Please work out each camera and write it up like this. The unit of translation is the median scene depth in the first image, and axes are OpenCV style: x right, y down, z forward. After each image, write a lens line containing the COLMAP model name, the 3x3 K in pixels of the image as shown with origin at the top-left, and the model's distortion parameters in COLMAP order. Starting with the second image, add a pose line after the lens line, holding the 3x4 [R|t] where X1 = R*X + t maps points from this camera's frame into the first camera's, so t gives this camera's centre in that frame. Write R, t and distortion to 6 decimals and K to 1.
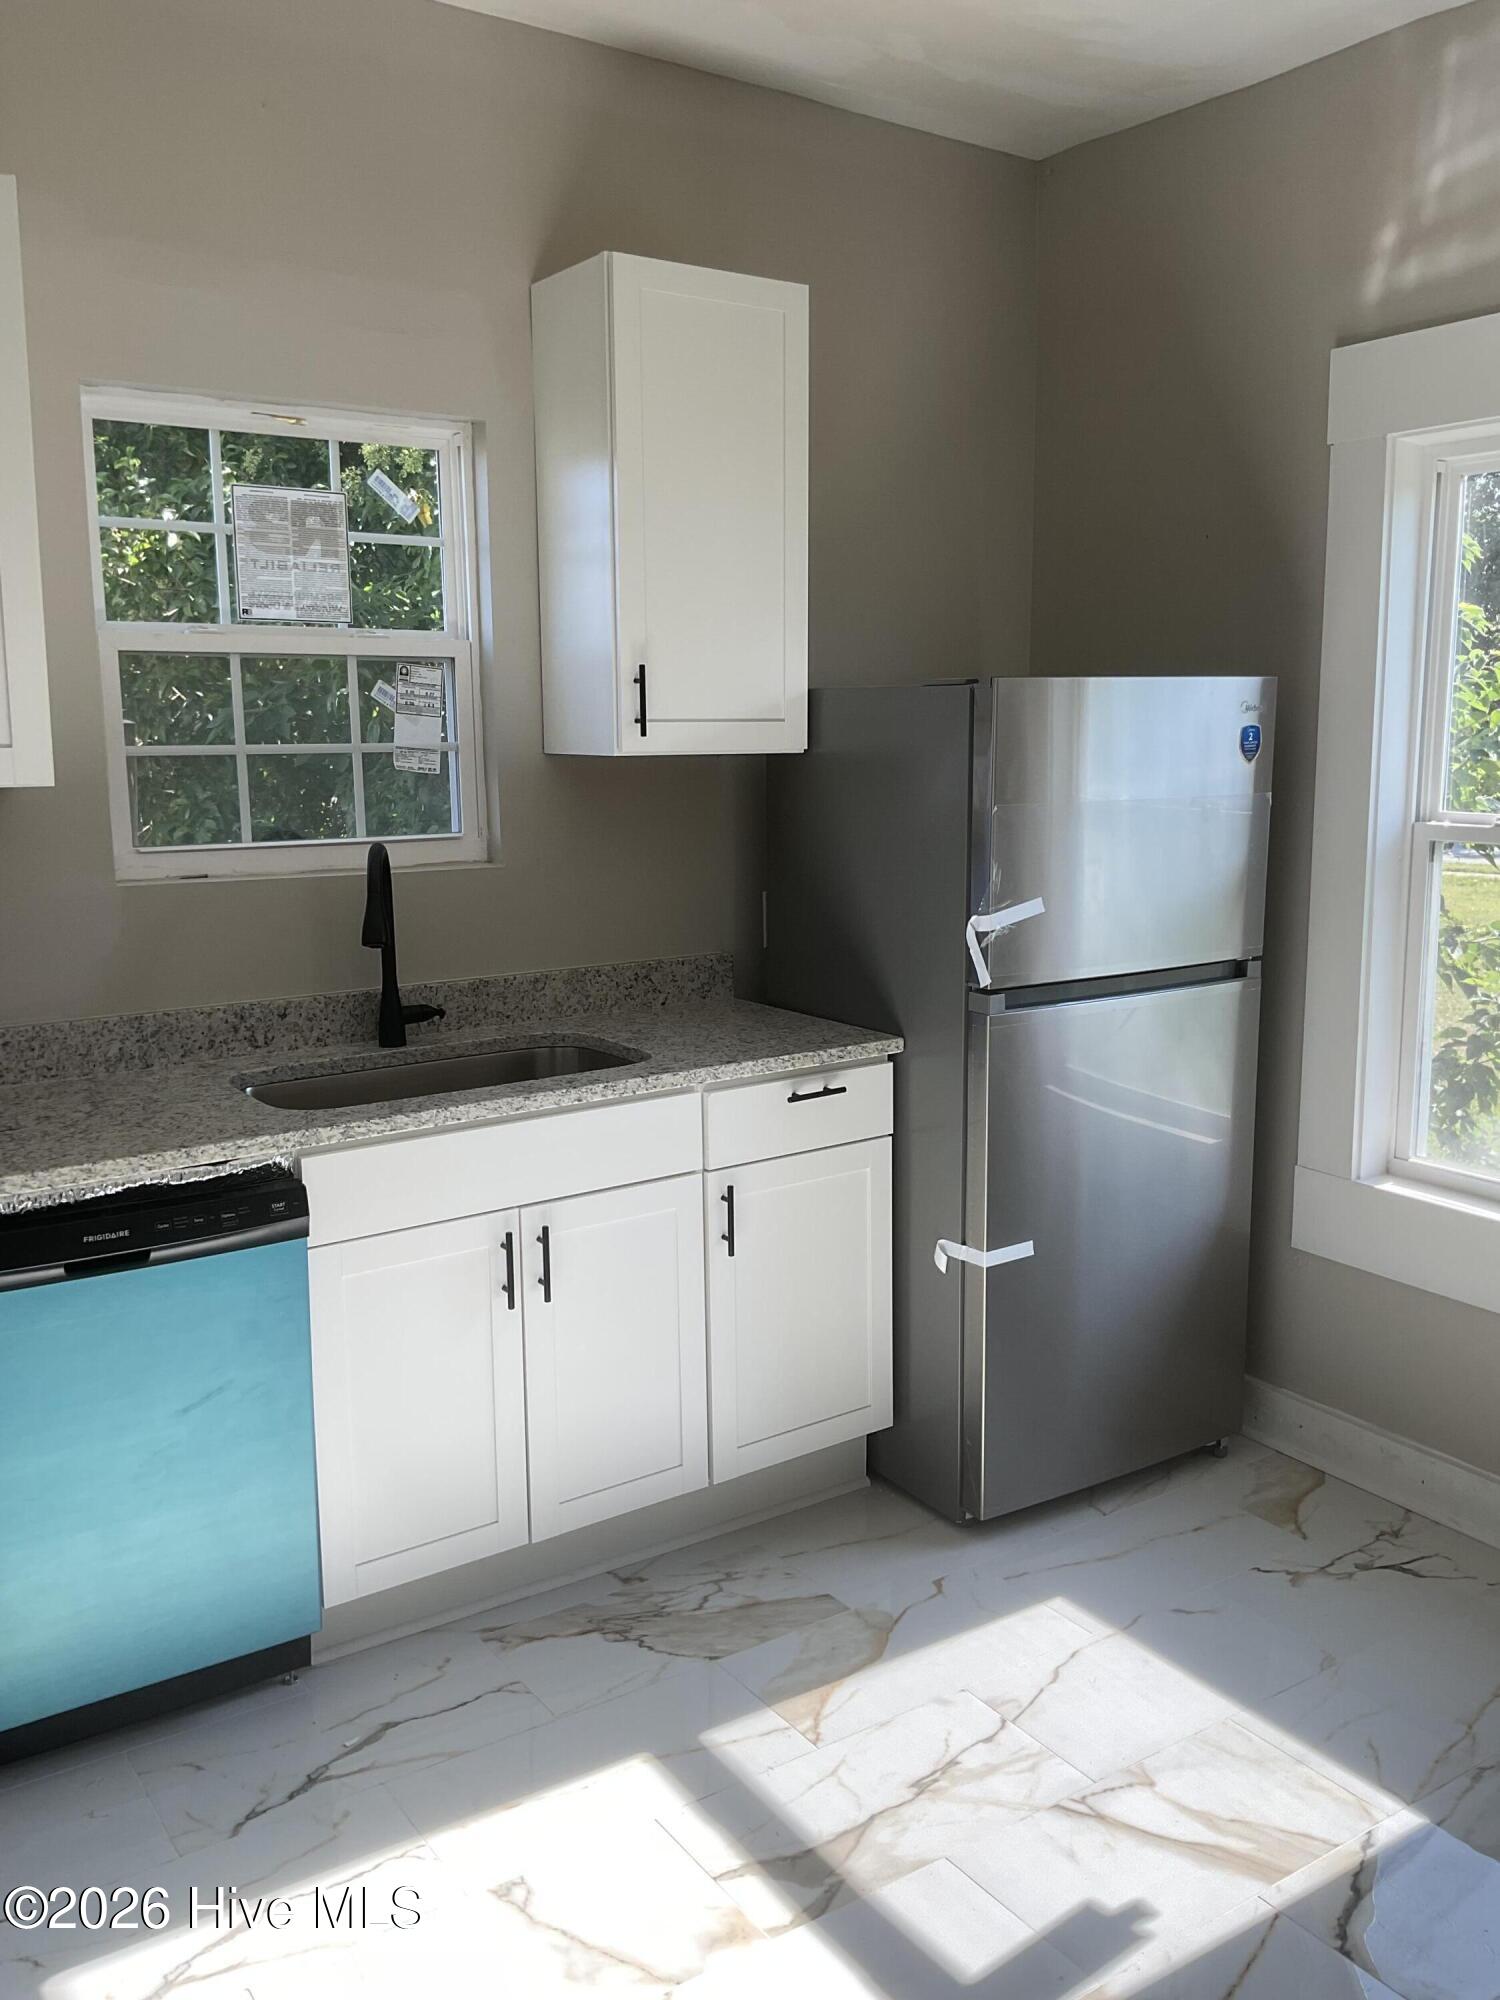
lens RADIAL K [[1674.8, 0, 774.8], [0, 1674.8, 990.5], [0, 0, 1]] dist [0.162331, -0.213562]
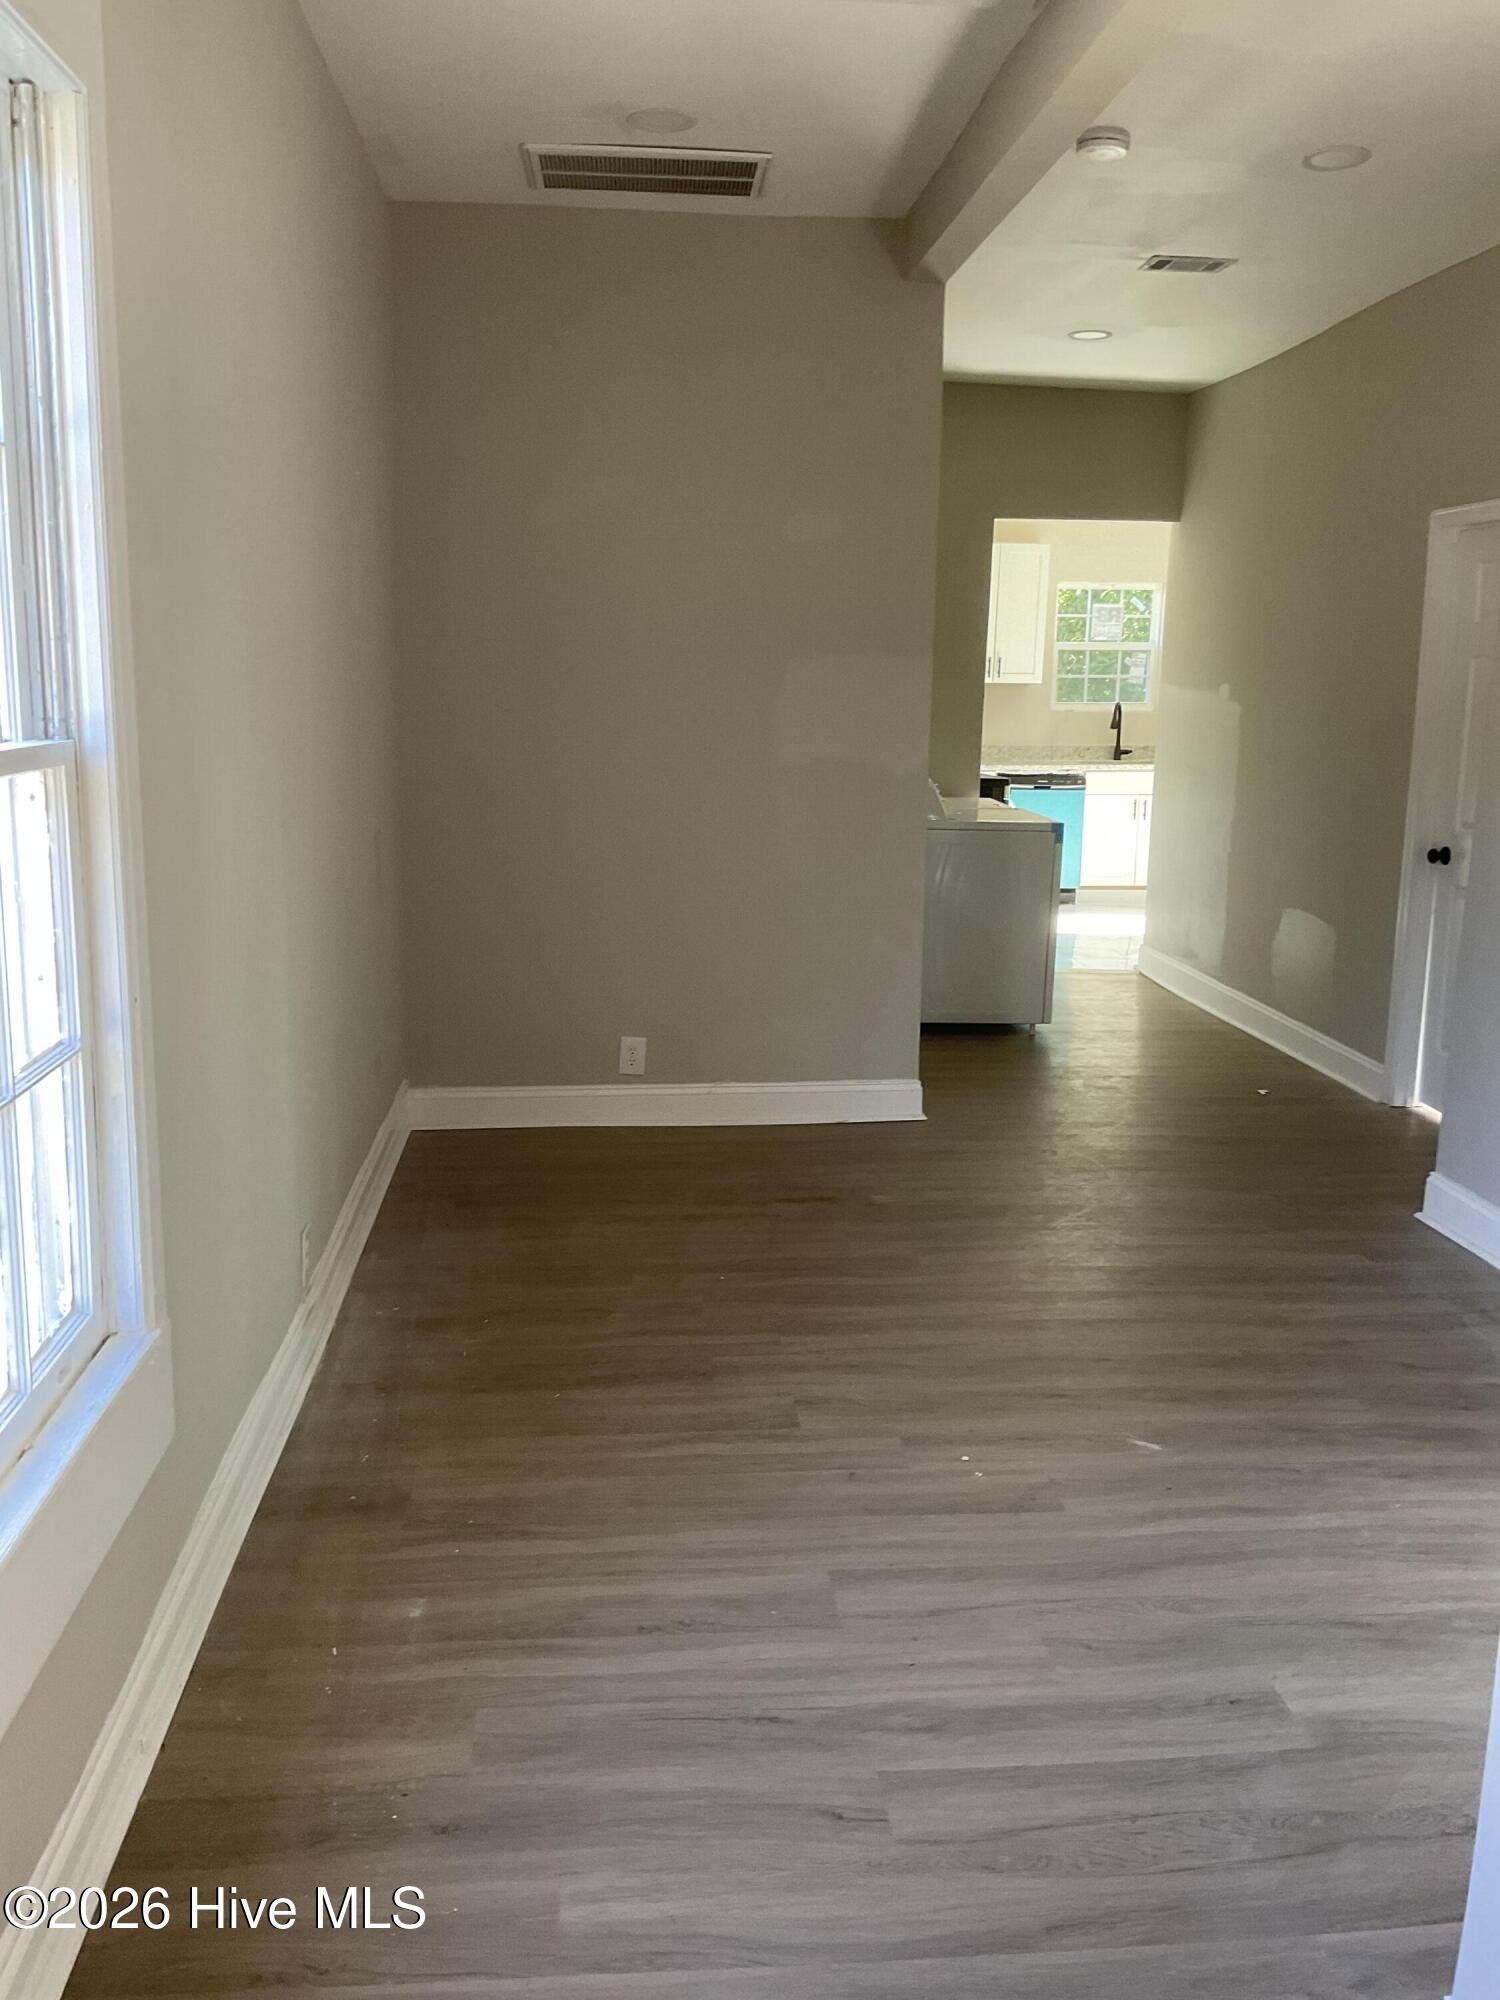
lens RADIAL K [[1674.8, 0, 774.8], [0, 1674.8, 990.5], [0, 0, 1]] dist [0.162331, -0.213562]
pose [[0.873164, 0.109021, -0.475077, 0.891972], [-0.098355, 0.994025, 0.047338, 0.417710], [0.477400, 0.005392, 0.878670, -2.480762]]
